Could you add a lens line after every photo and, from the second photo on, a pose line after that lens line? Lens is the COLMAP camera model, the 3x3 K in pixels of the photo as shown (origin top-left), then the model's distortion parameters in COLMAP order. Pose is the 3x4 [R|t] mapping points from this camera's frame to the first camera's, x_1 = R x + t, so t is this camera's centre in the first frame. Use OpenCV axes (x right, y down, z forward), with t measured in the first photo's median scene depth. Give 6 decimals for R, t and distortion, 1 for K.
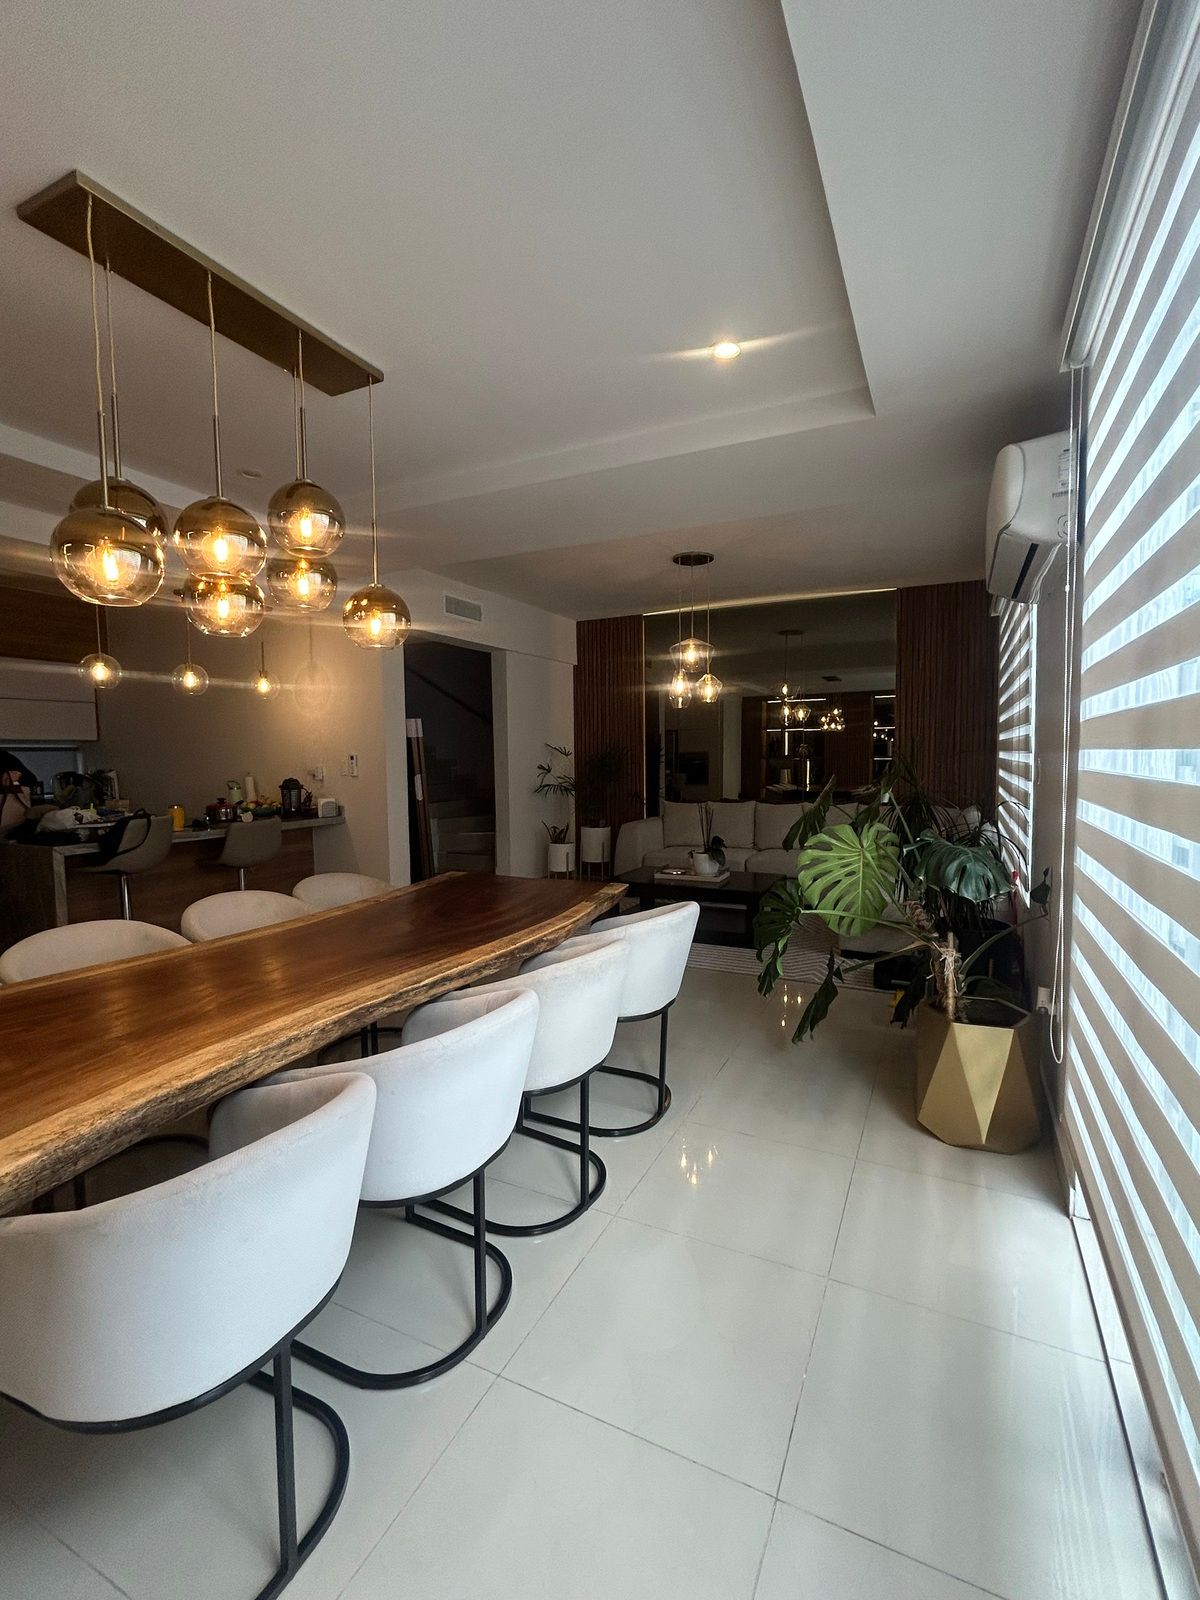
lens RADIAL K [[722.0, 0, 598.3], [0, 722.0, 796.7], [0, 0, 1]] dist [-0.000124, -0.000176]
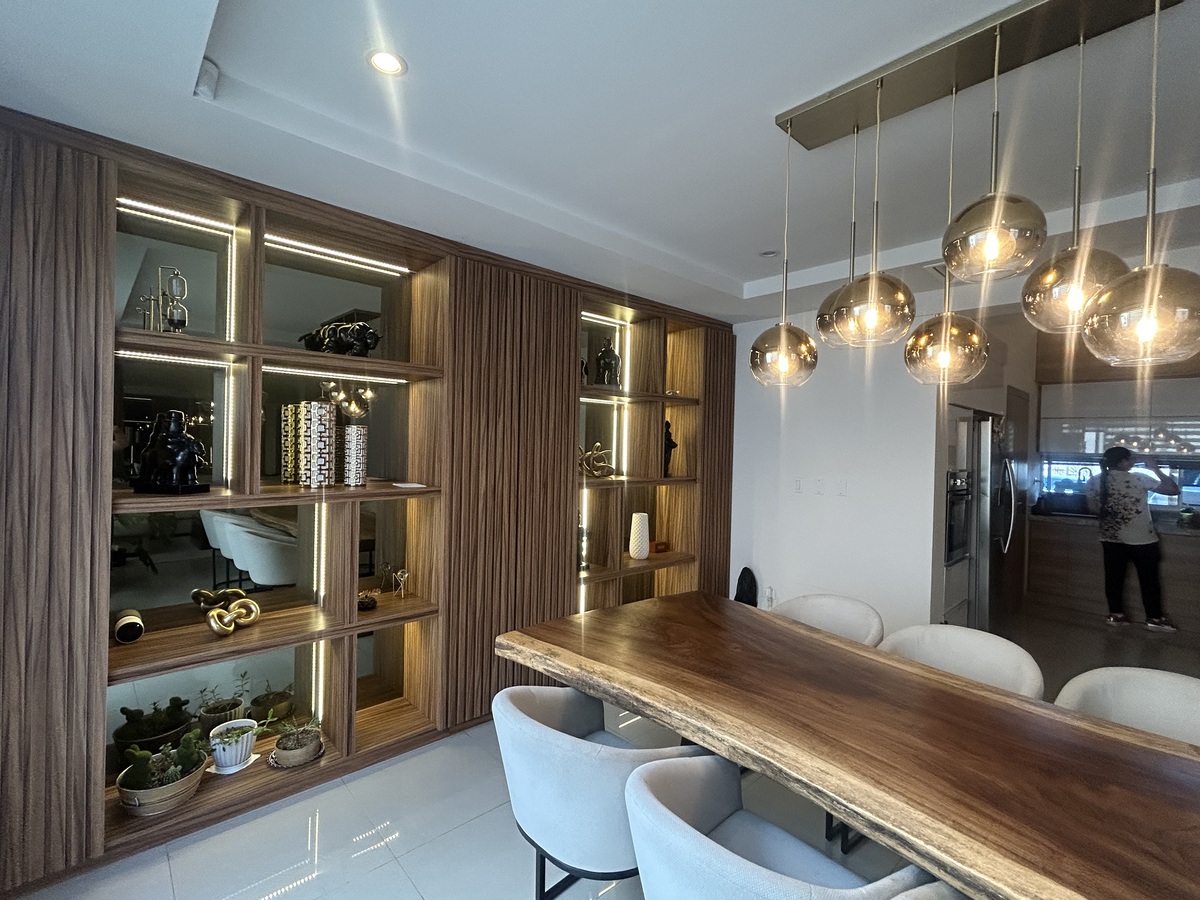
lens RADIAL K [[564.6, 0, 600.0], [0, 564.6, 450.0], [0, 0, 1]] dist [0.062645, -0.000056]
pose [[-0.341210, 0.015595, -0.939858, 0.353057], [-0.081284, 0.995627, 0.046030, -0.113666], [0.936466, 0.092102, -0.338450, 0.681164]]
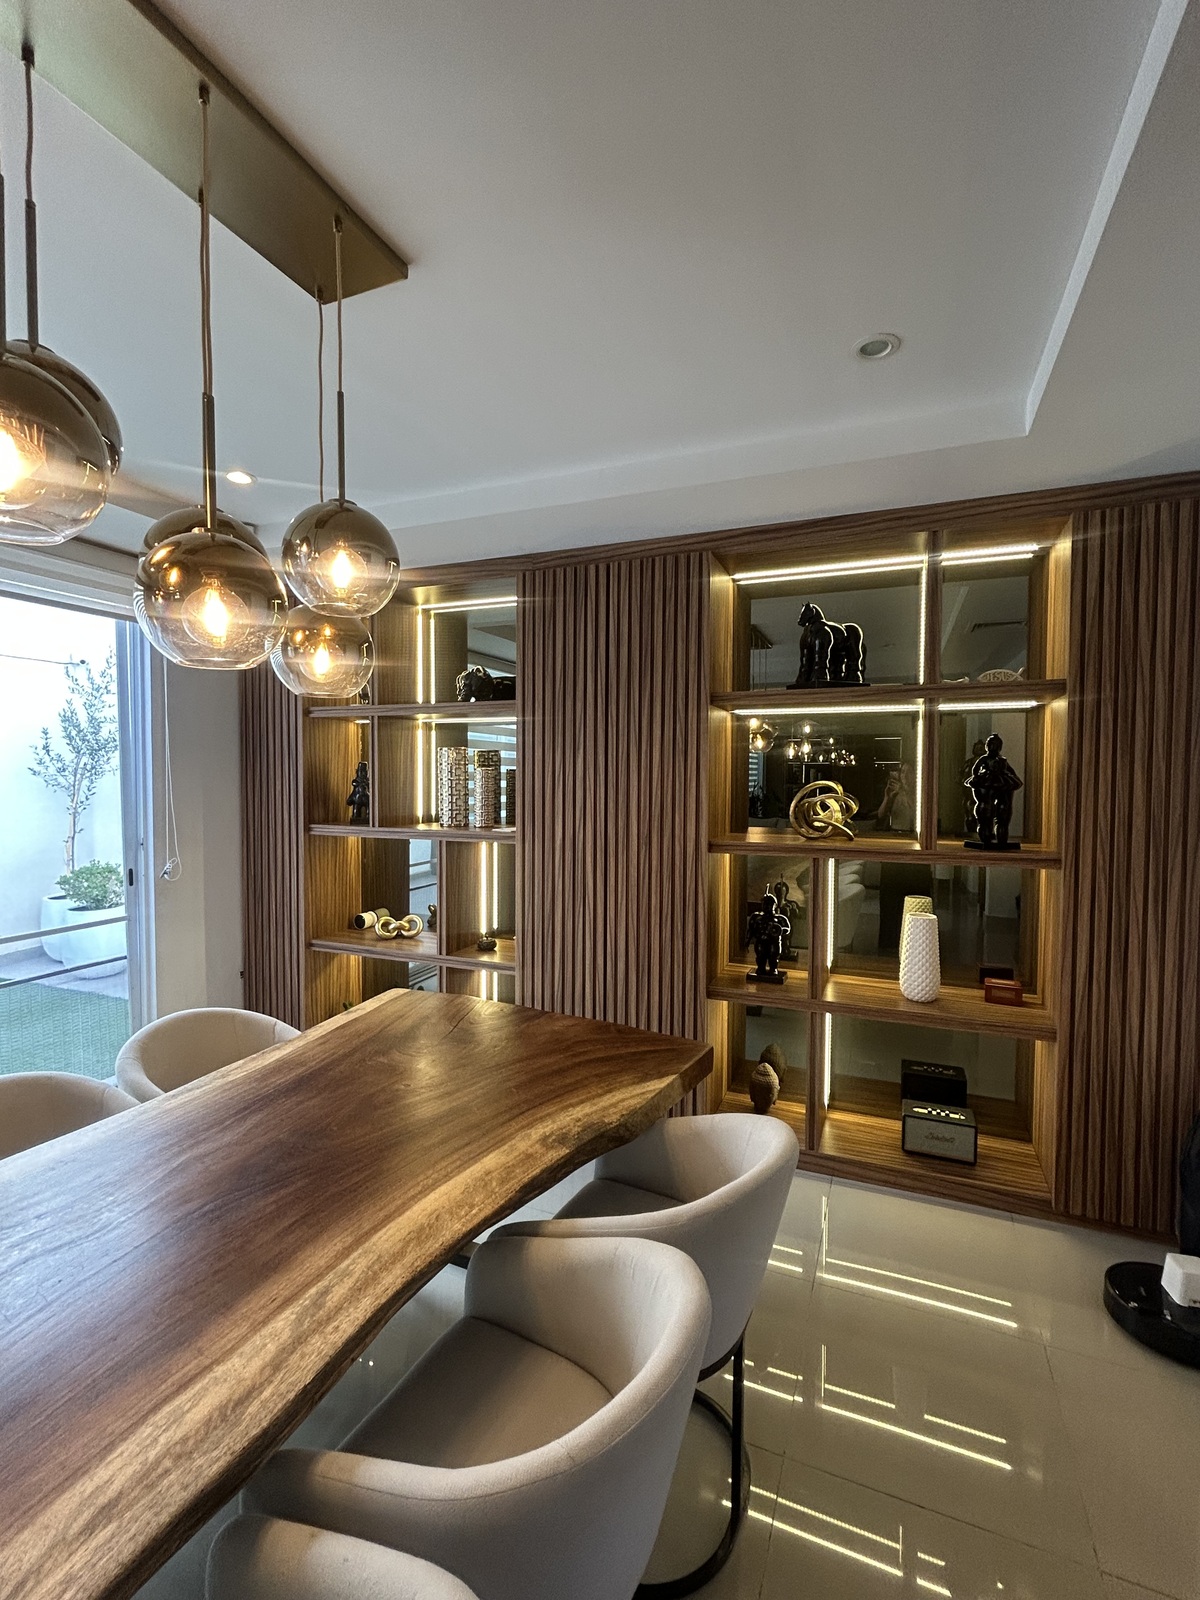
lens RADIAL K [[722.0, 0, 598.3], [0, 722.0, 796.7], [0, 0, 1]] dist [-0.000124, -0.000176]
pose [[-0.998354, -0.001803, -0.057318, -0.581192], [-0.006042, 0.997250, 0.073865, -0.122041], [0.057027, 0.074089, -0.995620, 1.240722]]
